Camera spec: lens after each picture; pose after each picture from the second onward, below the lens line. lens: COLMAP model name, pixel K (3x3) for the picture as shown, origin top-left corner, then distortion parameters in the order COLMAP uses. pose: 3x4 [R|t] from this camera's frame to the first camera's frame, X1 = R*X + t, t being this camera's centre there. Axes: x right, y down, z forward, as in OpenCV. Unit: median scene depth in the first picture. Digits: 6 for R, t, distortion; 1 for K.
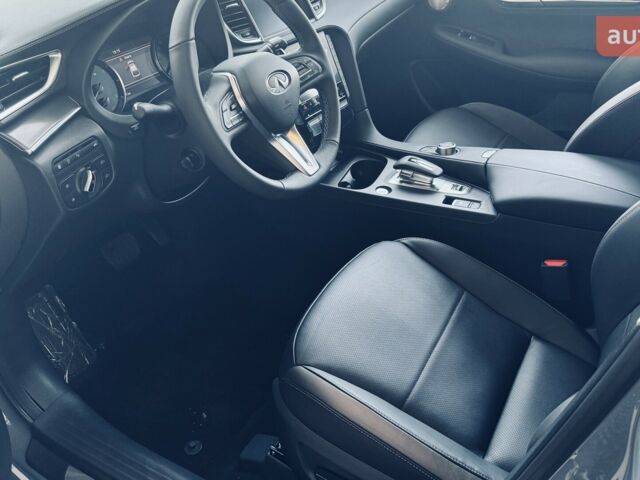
lens RADIAL K [[616.4, 0, 320.0], [0, 616.4, 240.0], [0, 0, 1]] dist [0.147545, -0.326442]
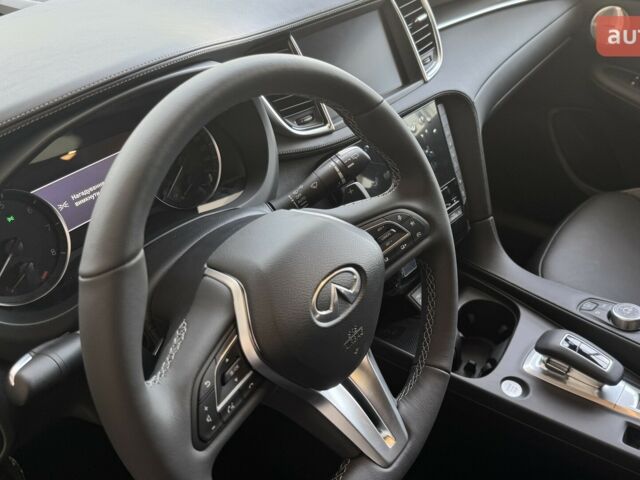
lens RADIAL K [[616.4, 0, 320.0], [0, 616.4, 240.0], [0, 0, 1]] dist [0.147545, -0.326442]
pose [[0.987778, 0.093580, -0.124649, -0.018332], [-0.087099, 0.994598, 0.056476, -0.236879], [0.129261, -0.044929, 0.990592, 0.389146]]
